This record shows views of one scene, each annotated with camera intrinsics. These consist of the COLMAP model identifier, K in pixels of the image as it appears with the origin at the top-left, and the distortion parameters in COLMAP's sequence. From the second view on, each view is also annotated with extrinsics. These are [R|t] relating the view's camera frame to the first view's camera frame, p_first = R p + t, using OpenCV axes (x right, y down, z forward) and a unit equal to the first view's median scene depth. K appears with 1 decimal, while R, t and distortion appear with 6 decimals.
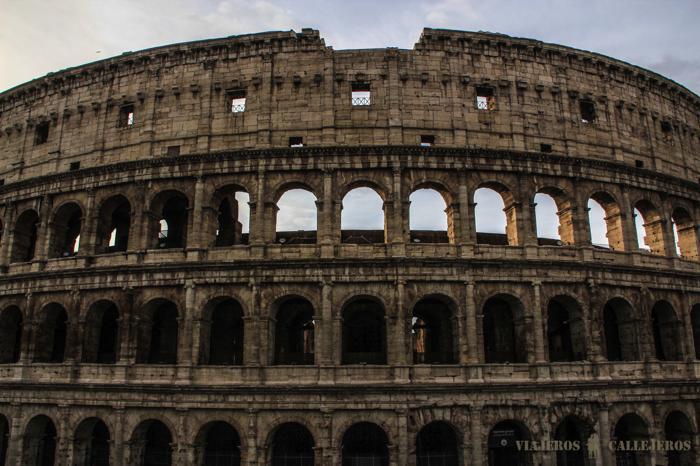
lens RADIAL K [[582.7, 0, 350.0], [0, 582.7, 233.0], [0, 0, 1]] dist [-0.167933, 0.067888]
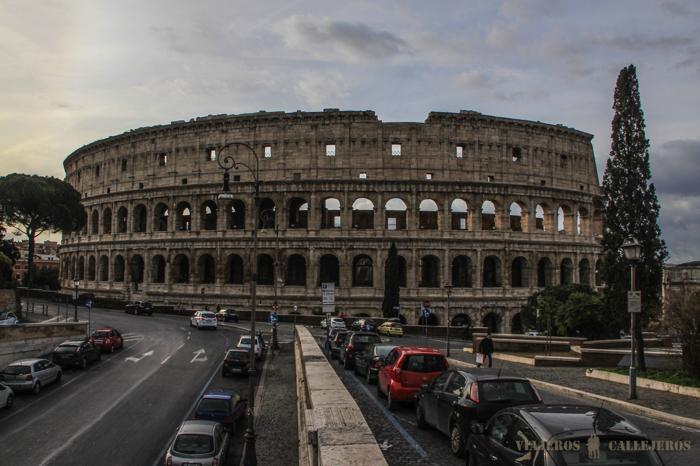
lens RADIAL K [[582.7, 0, 350.0], [0, 582.7, 233.0], [0, 0, 1]] dist [-0.167933, 0.067888]
pose [[0.999462, 0.016898, 0.028118, -0.189819], [-0.022491, 0.976942, 0.212317, -0.383208], [-0.023882, -0.212835, 0.976796, -0.961442]]
